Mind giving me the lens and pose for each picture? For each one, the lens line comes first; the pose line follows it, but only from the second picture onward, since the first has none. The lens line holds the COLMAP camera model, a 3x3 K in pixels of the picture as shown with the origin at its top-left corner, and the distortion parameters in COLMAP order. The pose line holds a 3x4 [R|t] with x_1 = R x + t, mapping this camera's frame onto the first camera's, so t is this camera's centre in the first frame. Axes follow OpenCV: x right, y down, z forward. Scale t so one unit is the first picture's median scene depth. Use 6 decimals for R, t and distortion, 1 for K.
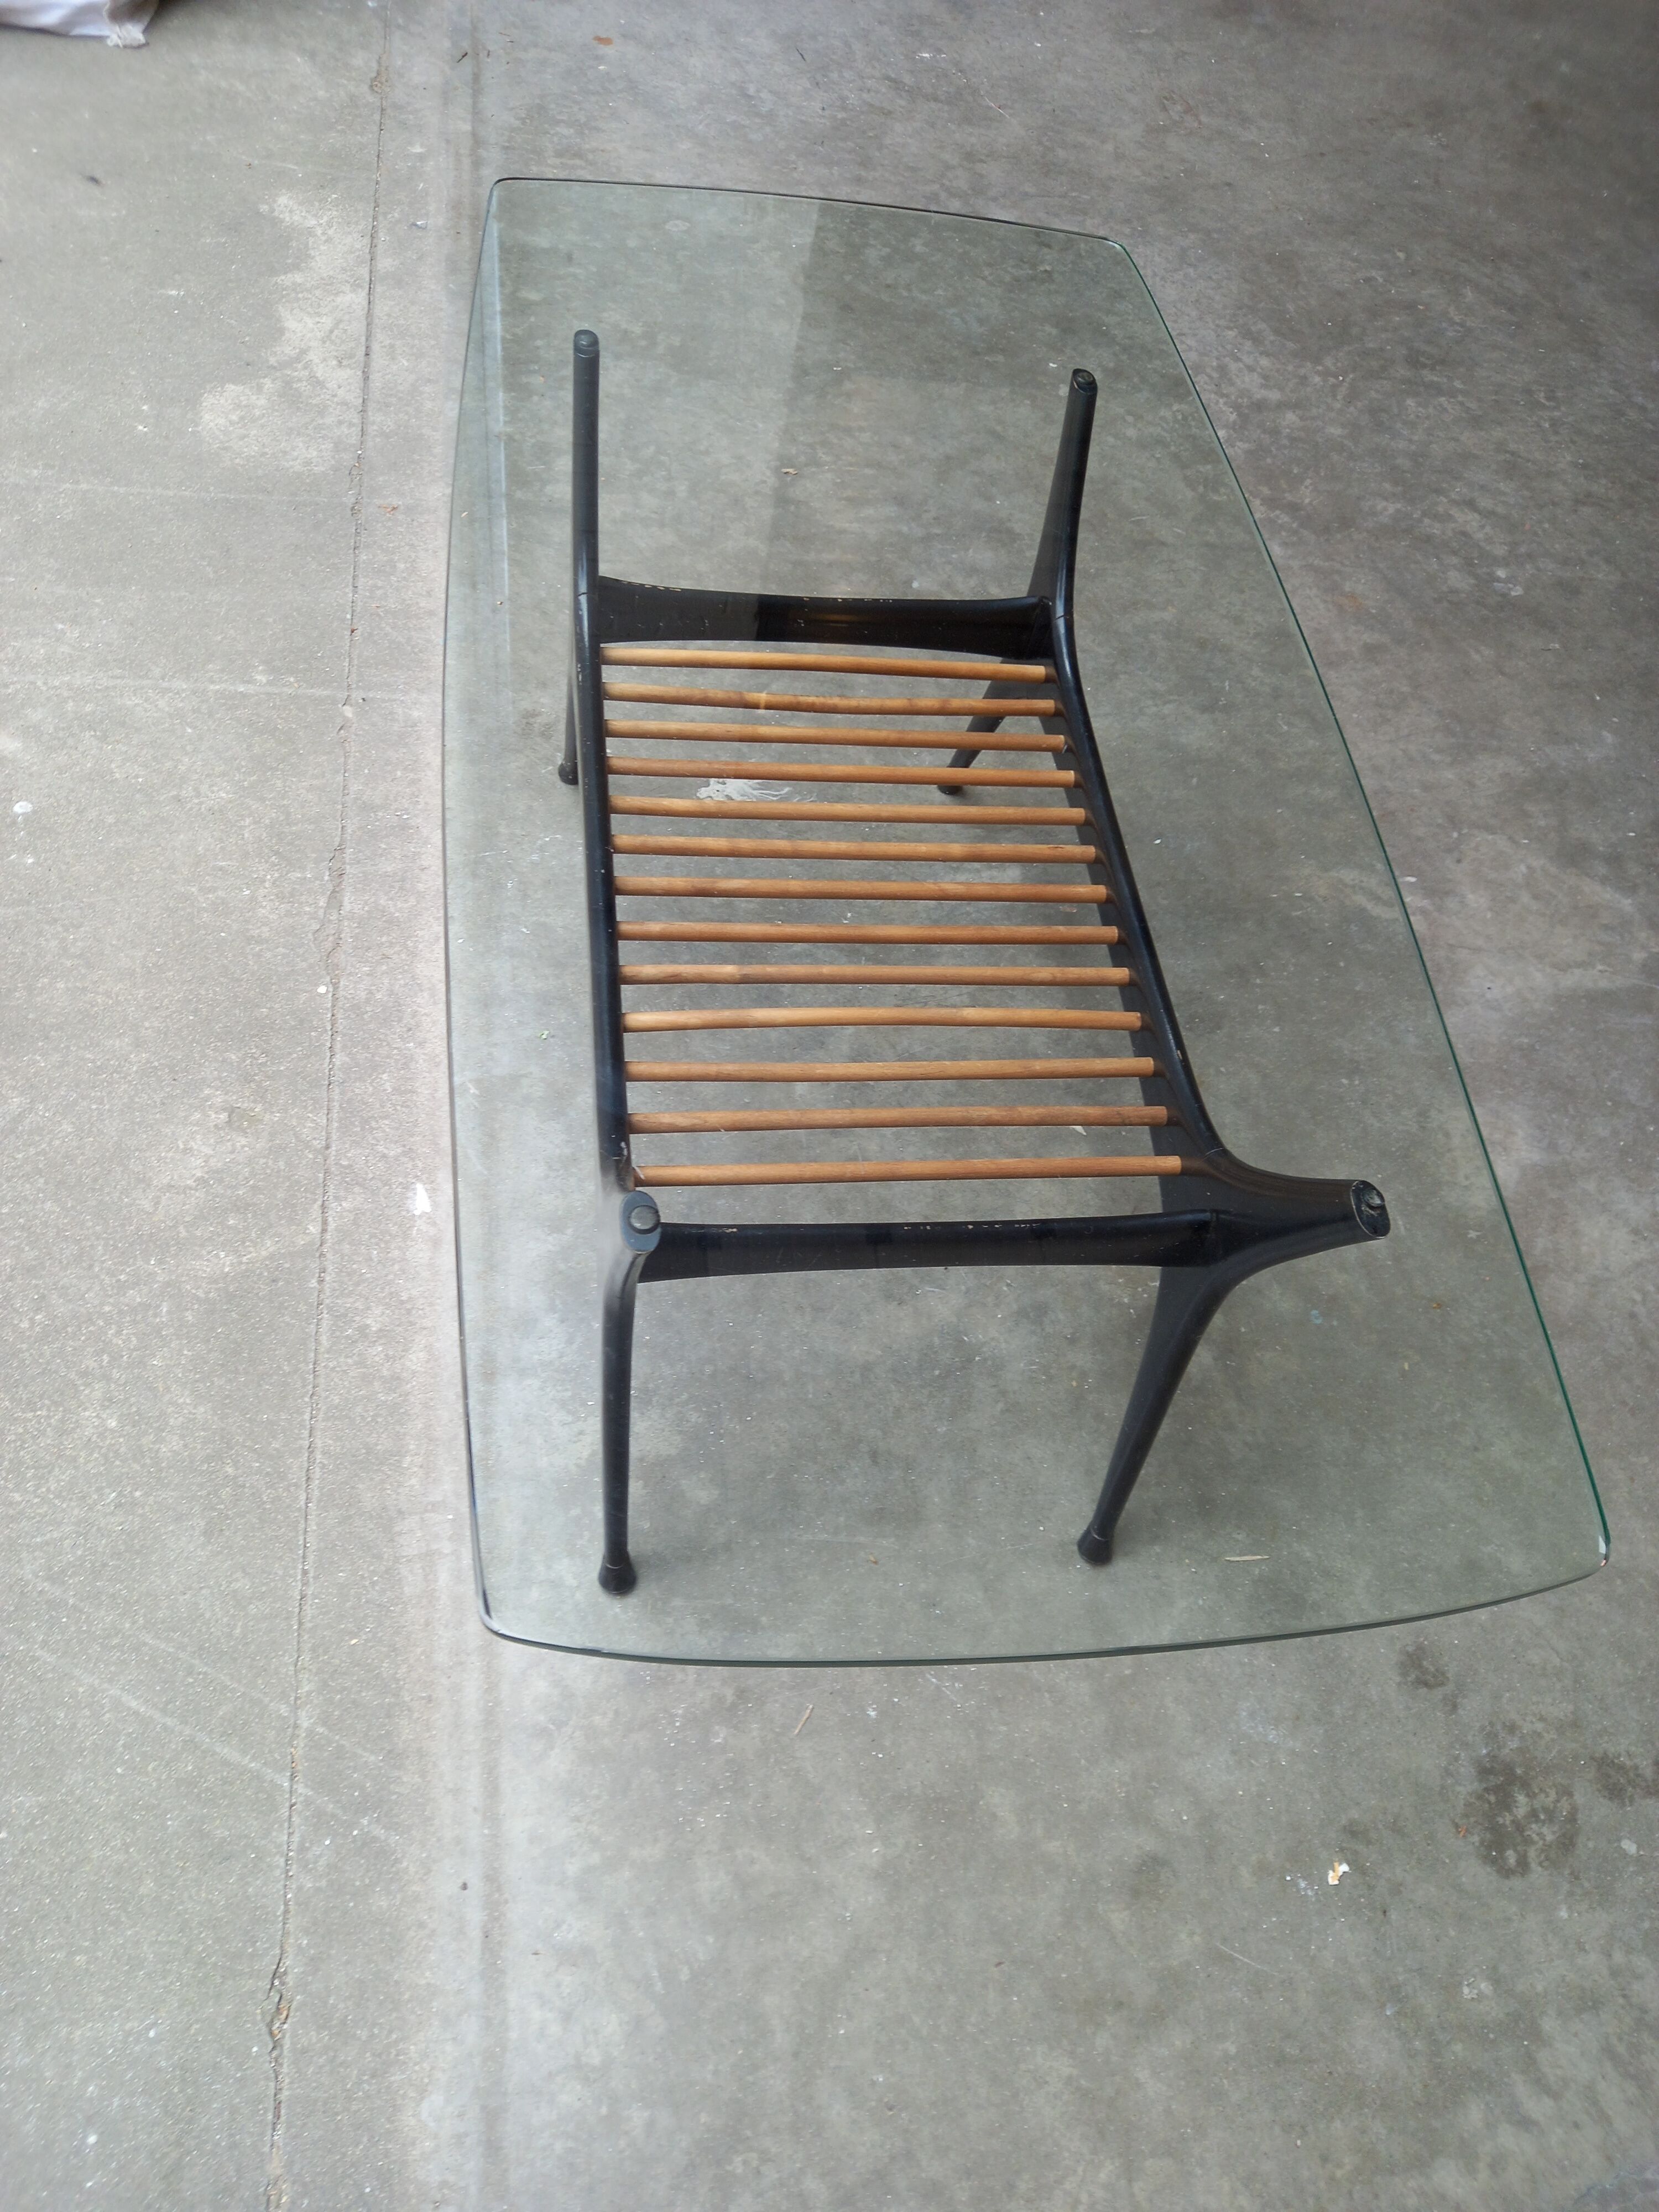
lens RADIAL K [[1622.1, 0, 850.4], [0, 1622.1, 1097.2], [0, 0, 1]] dist [0.043385, -0.048733]
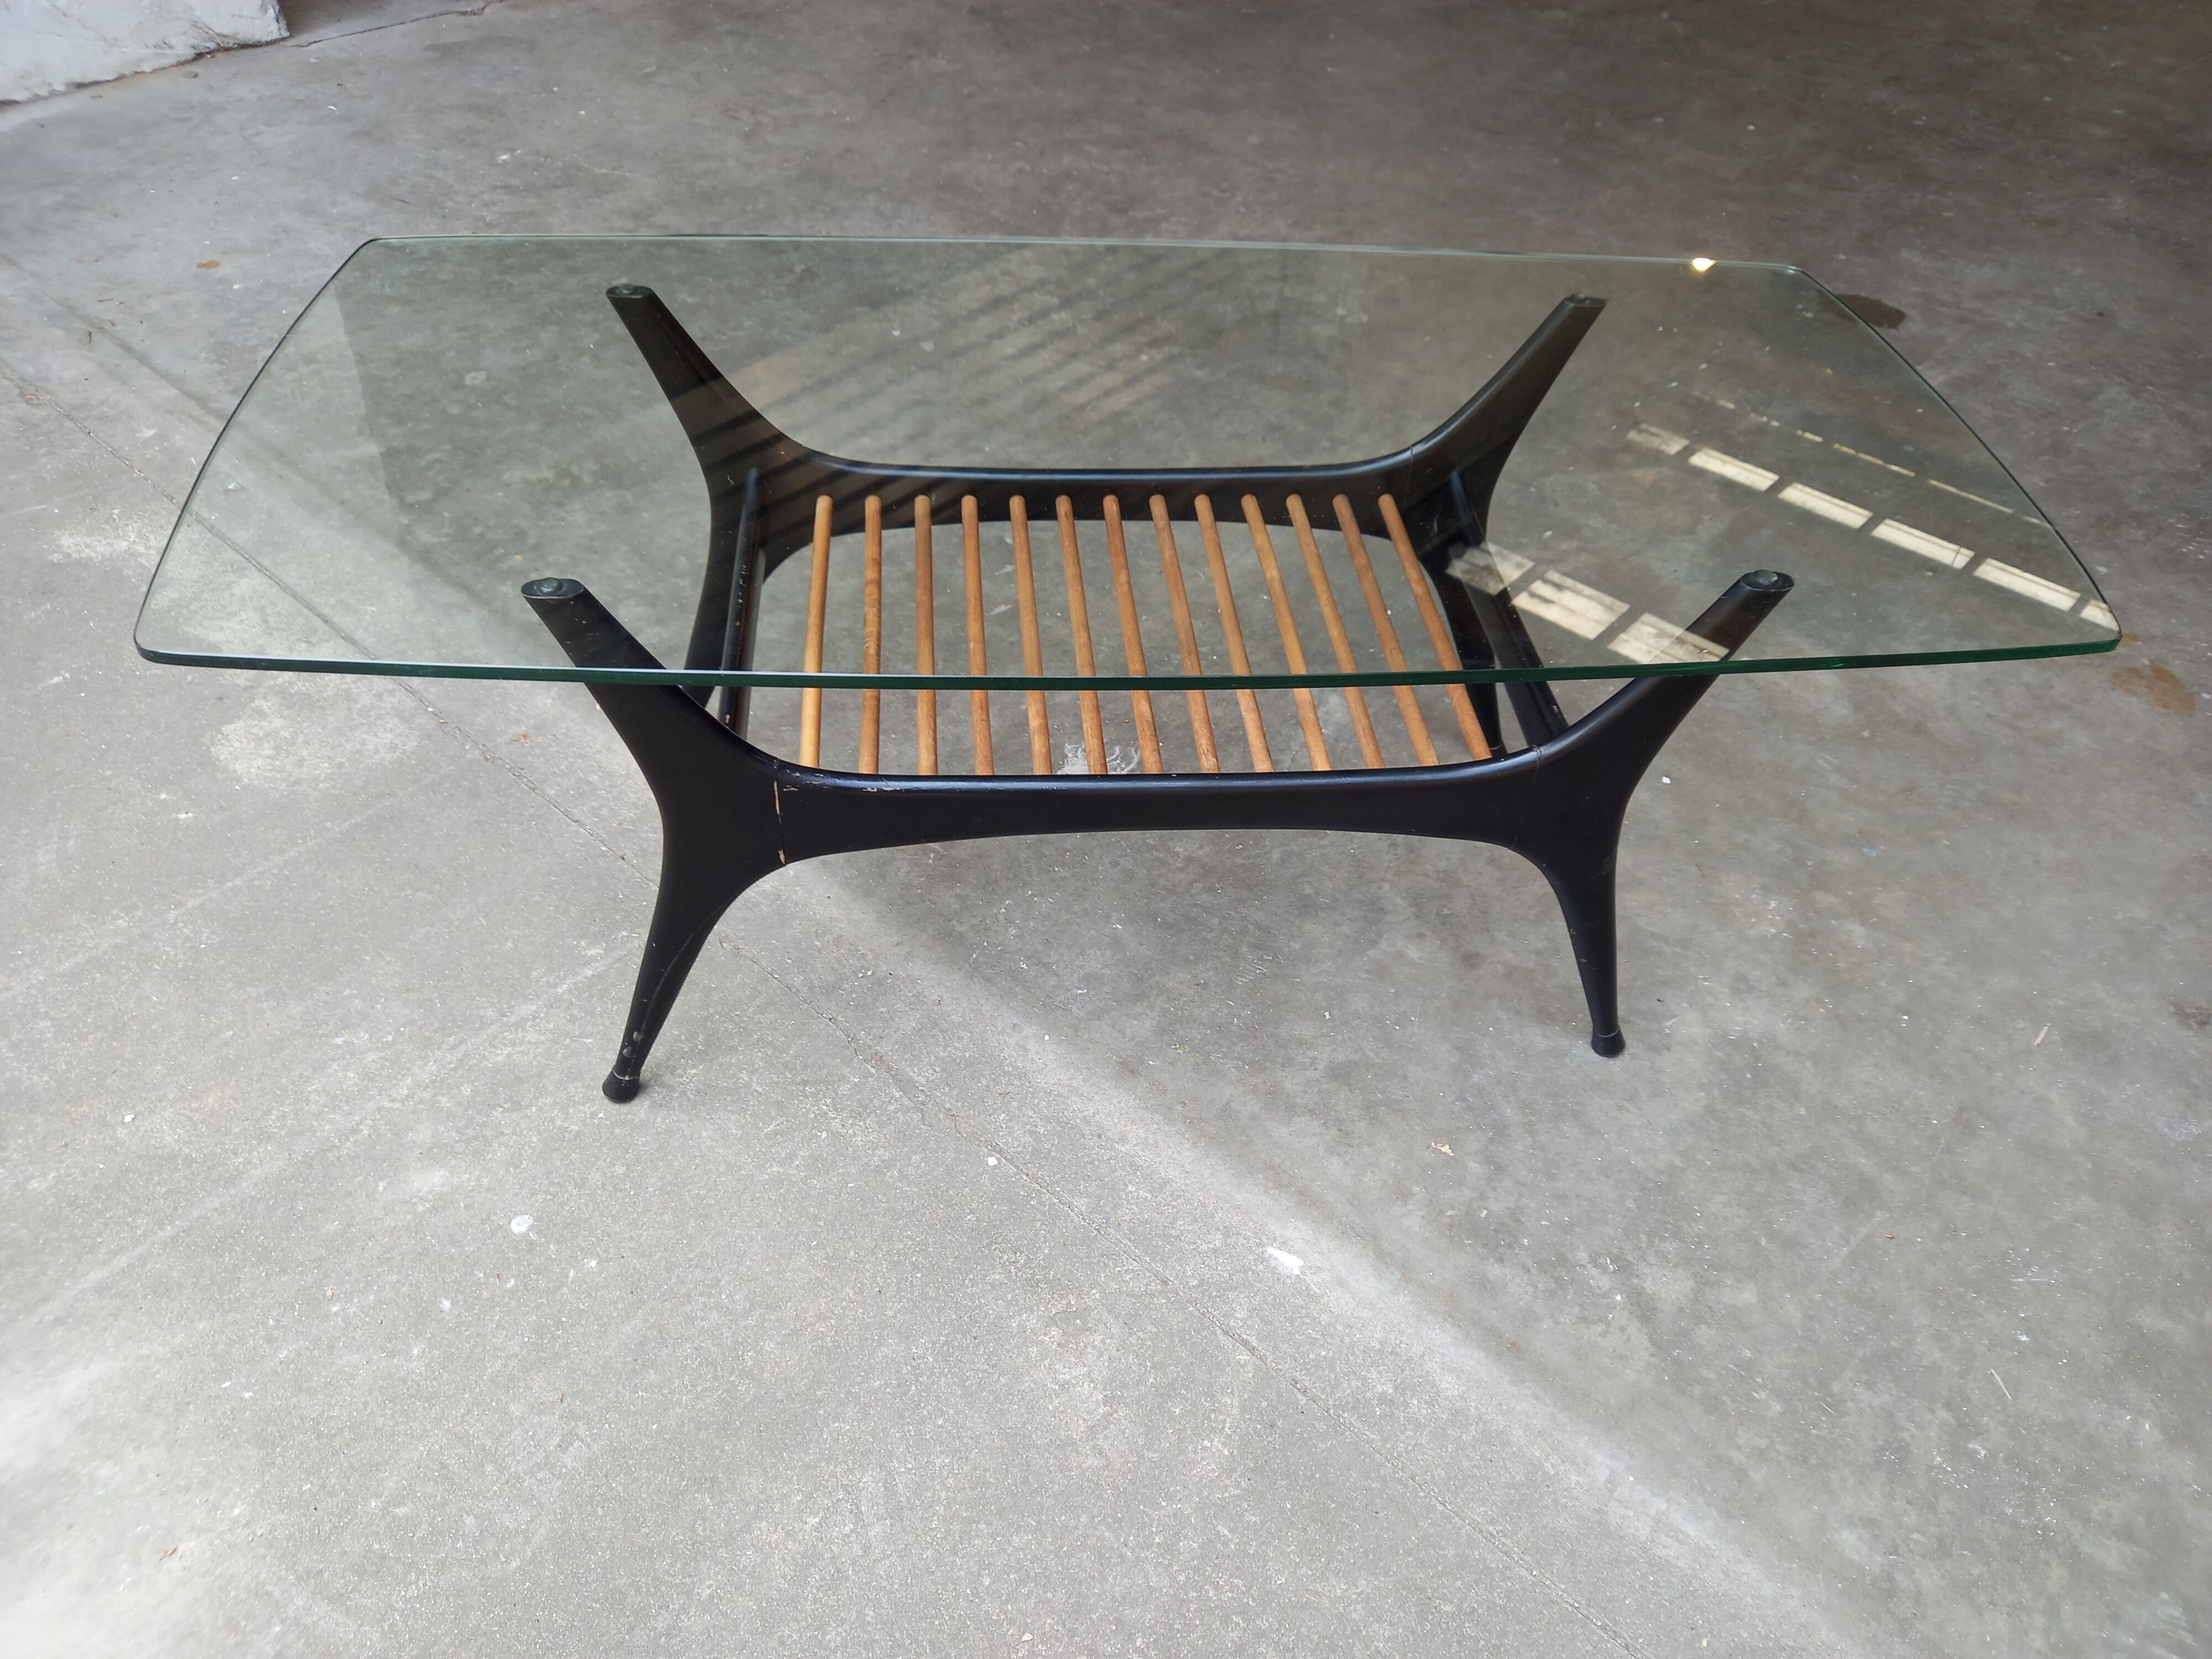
lens RADIAL K [[1622.1, 0, 1116.2], [0, 1622.1, 795.9], [0, 0, 1]] dist [0.043385, -0.048733]
pose [[0.745871, -0.524876, 0.410099, -0.590104], [0.579687, 0.814758, -0.011521, -0.197583], [-0.328084, 0.246322, 0.911968, 0.147826]]
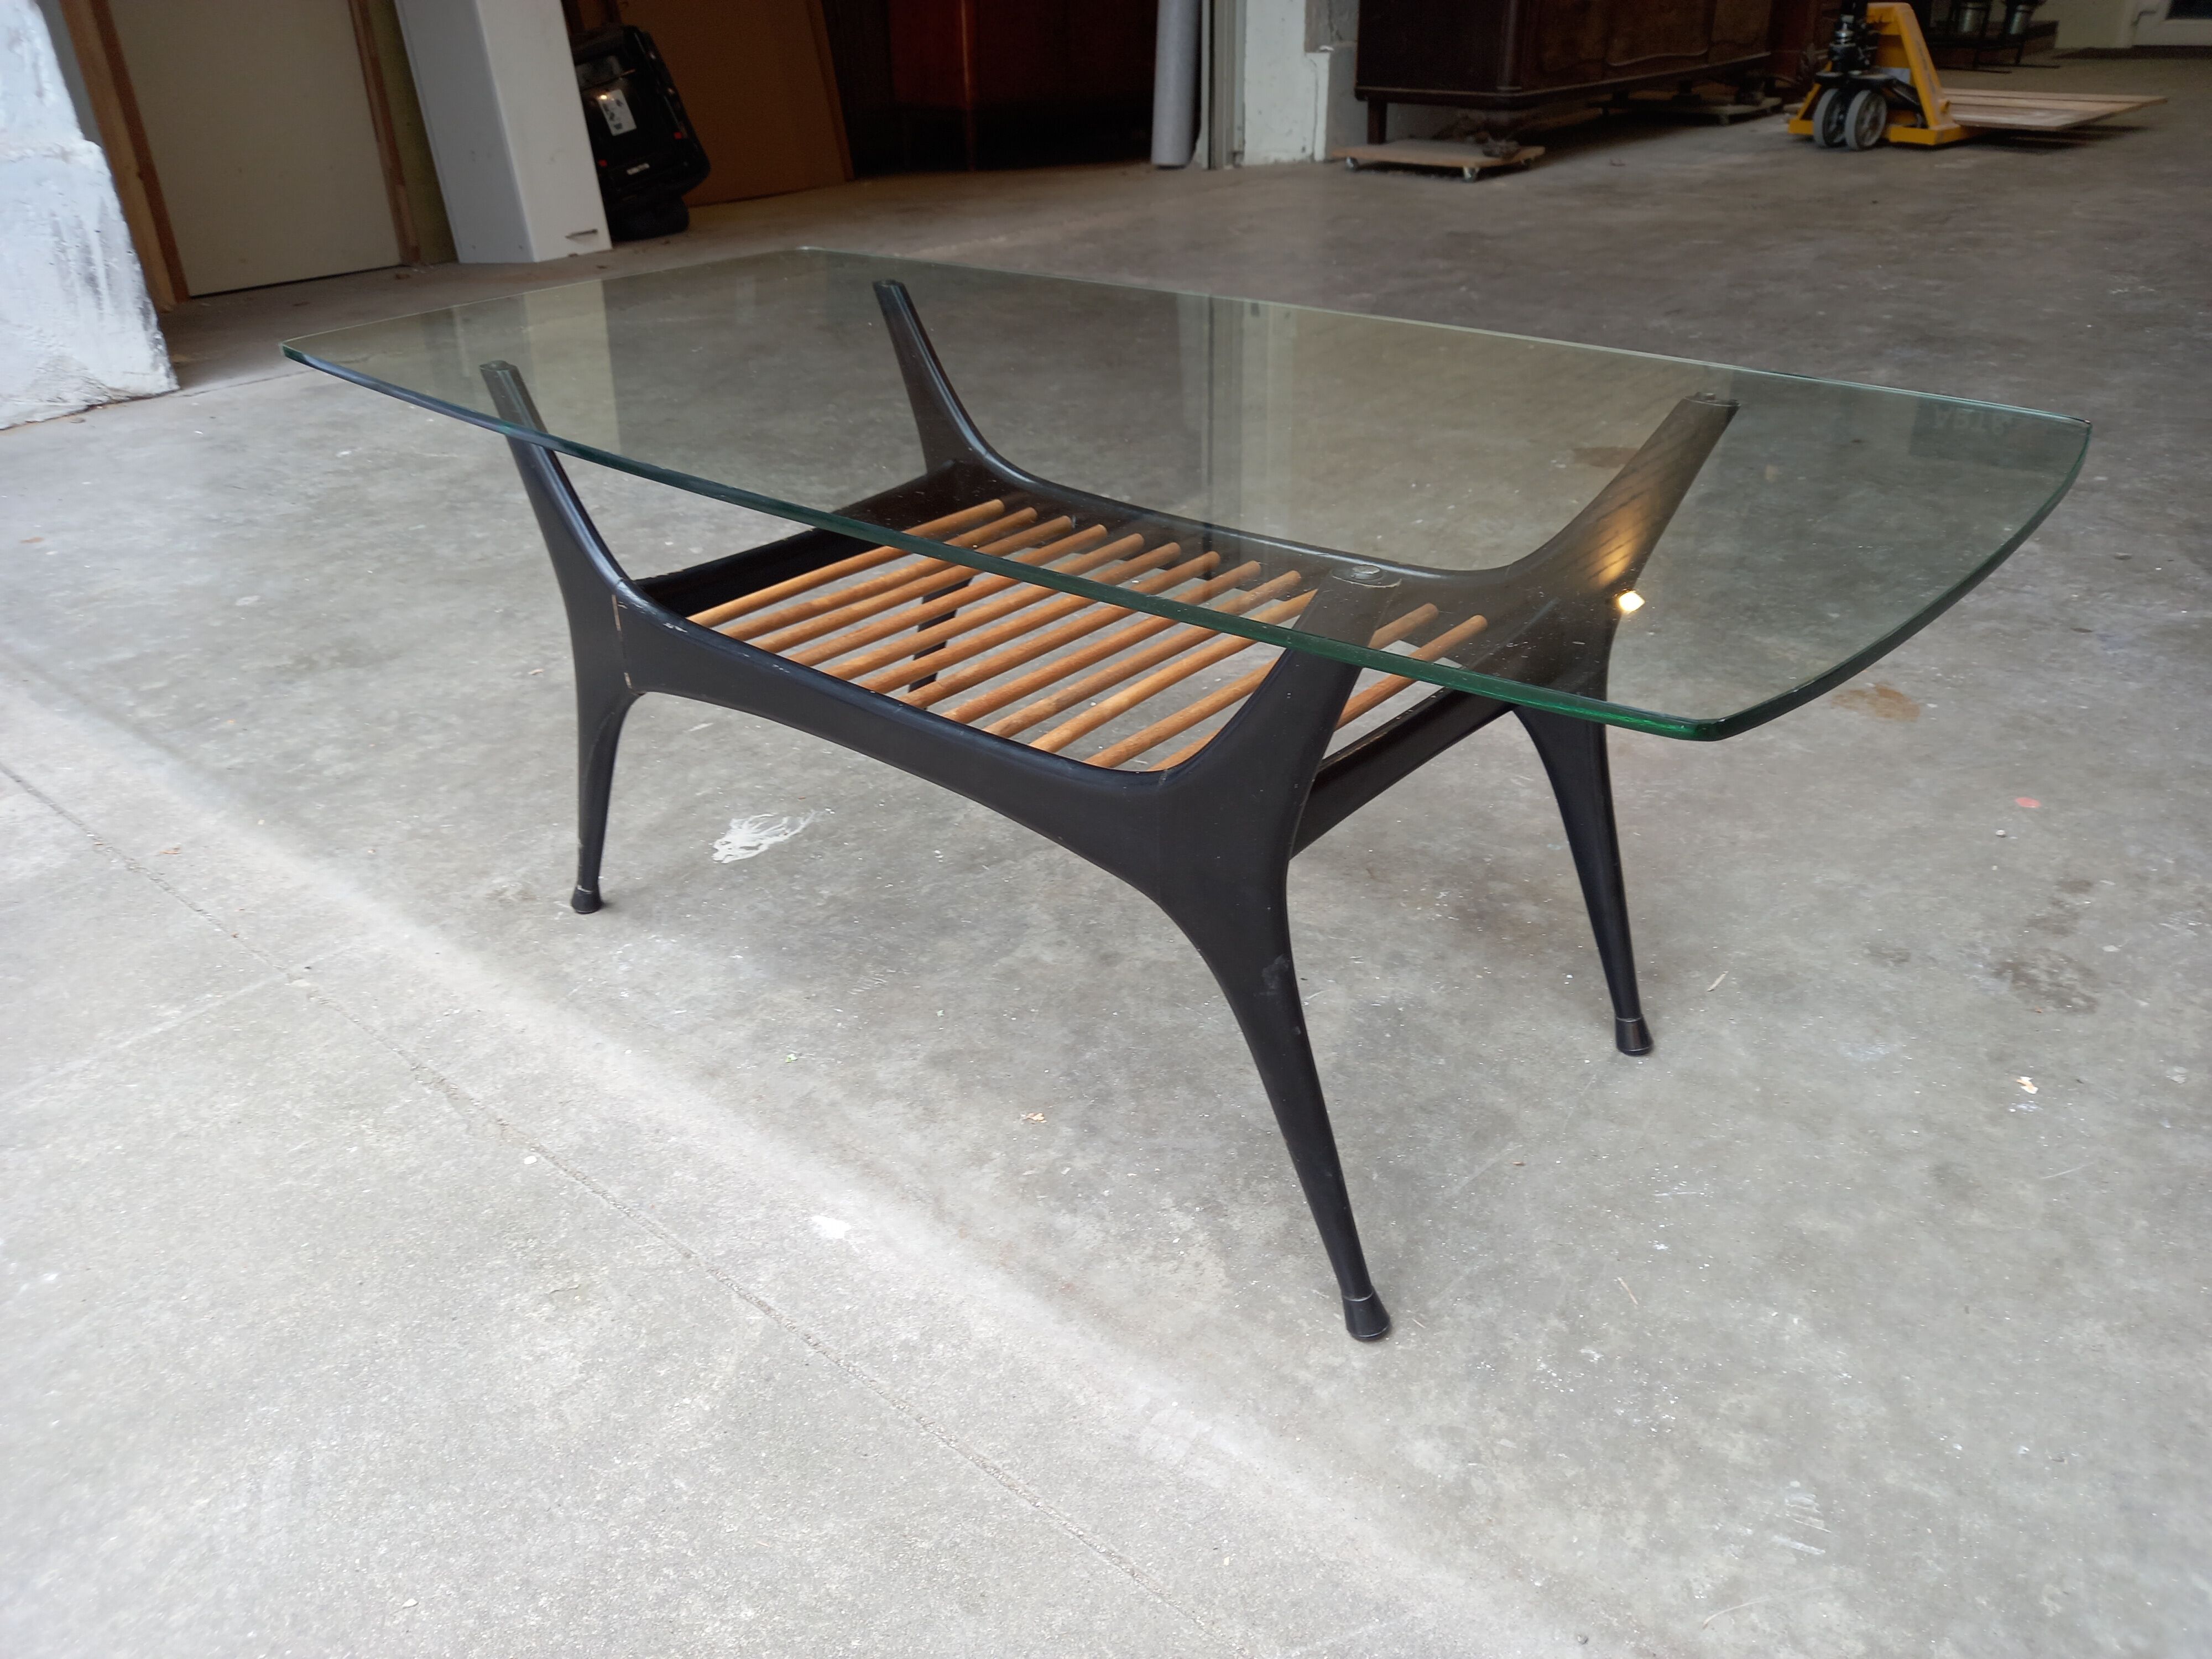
lens RADIAL K [[1622.1, 0, 1115.3], [0, 1622.1, 789.5], [0, 0, 1]] dist [0.043385, -0.048733]
pose [[0.721757, -0.465655, 0.512086, -0.492804], [0.637874, 0.734690, -0.230973, 0.187398], [-0.268670, 0.493352, 0.827297, 0.190267]]
